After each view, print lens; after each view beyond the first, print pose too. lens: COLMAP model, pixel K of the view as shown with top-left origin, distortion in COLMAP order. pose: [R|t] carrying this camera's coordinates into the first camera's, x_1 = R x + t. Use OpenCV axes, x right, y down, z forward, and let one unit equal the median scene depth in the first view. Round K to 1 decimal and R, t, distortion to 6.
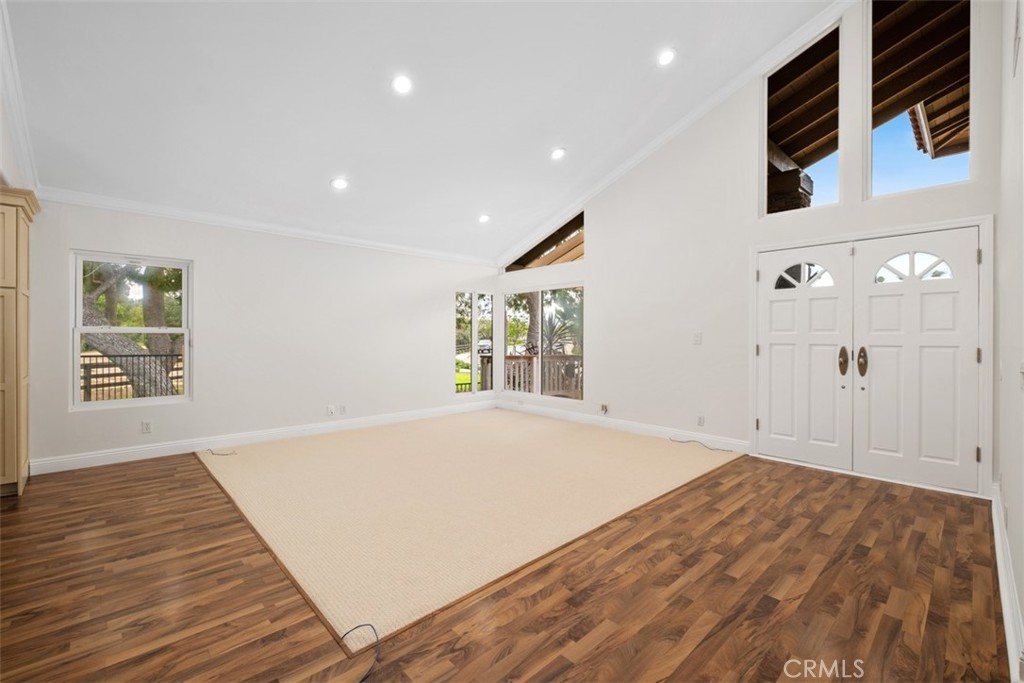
lens RADIAL K [[441.0, 0, 507.5], [0, 441.0, 335.3], [0, 0, 1]] dist [-0.000738, -0.003973]
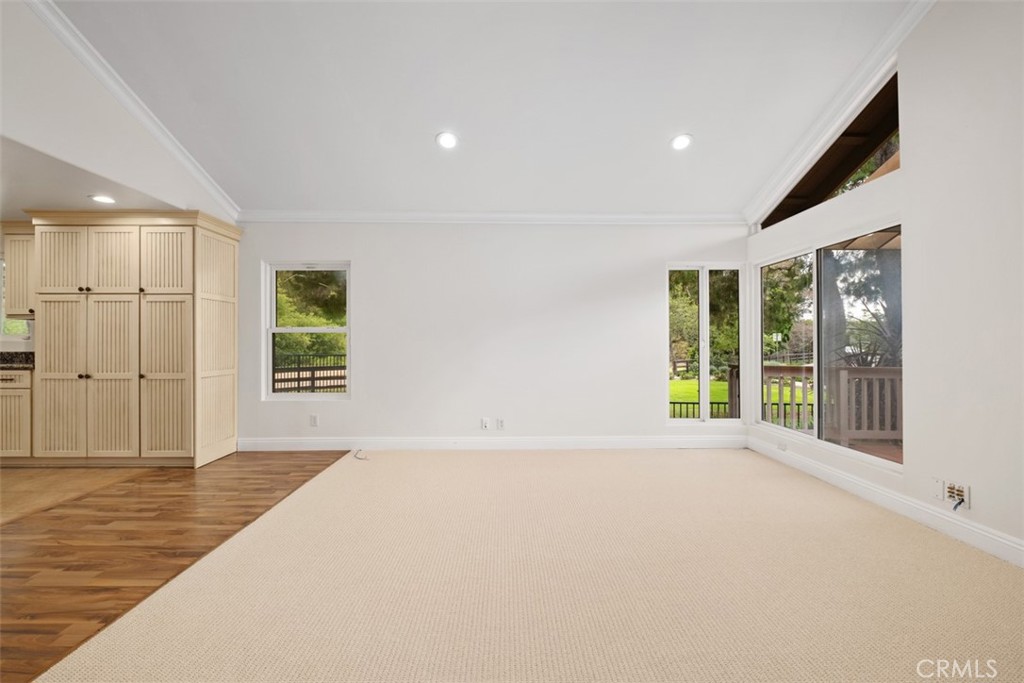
lens RADIAL K [[441.0, 0, 510.3], [0, 441.0, 337.0], [0, 0, 1]] dist [-0.000738, -0.003973]
pose [[0.742460, -0.010399, -0.669809, 0.334423], [0.004608, 0.999935, -0.010417, 0.026649], [0.669874, 0.004648, 0.742460, 0.704871]]
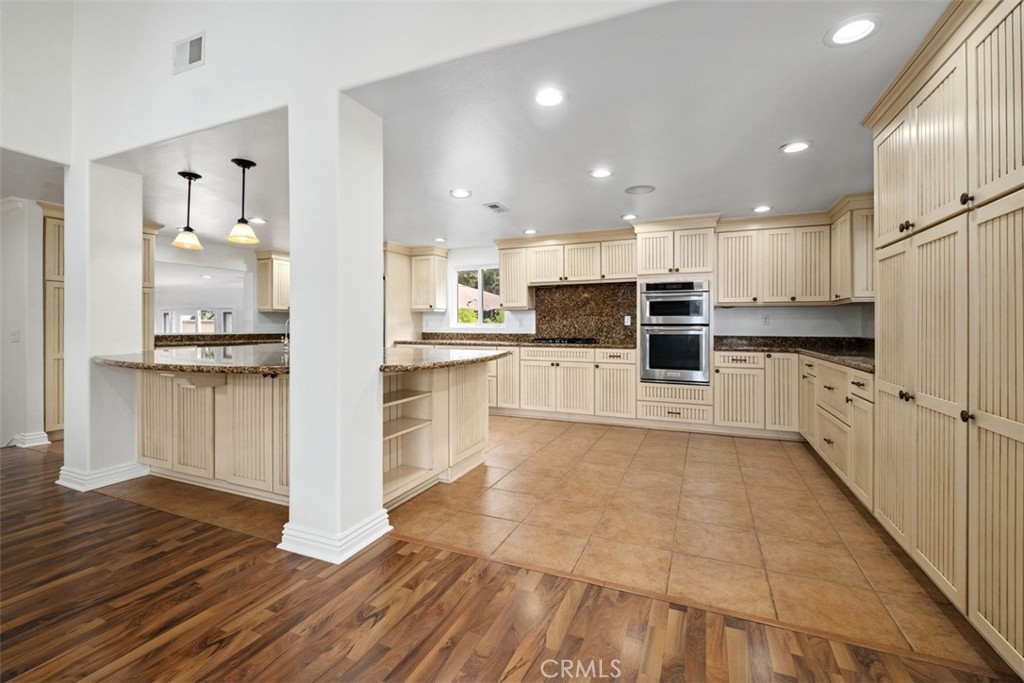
lens RADIAL K [[441.0, 0, 513.1], [0, 441.0, 326.6], [0, 0, 1]] dist [-0.000738, -0.003973]
pose [[-0.916894, -0.007889, -0.399053, -0.593774], [-0.008279, 0.999965, -0.000748, 0.024173], [0.399045, 0.002618, -0.916928, 1.161936]]
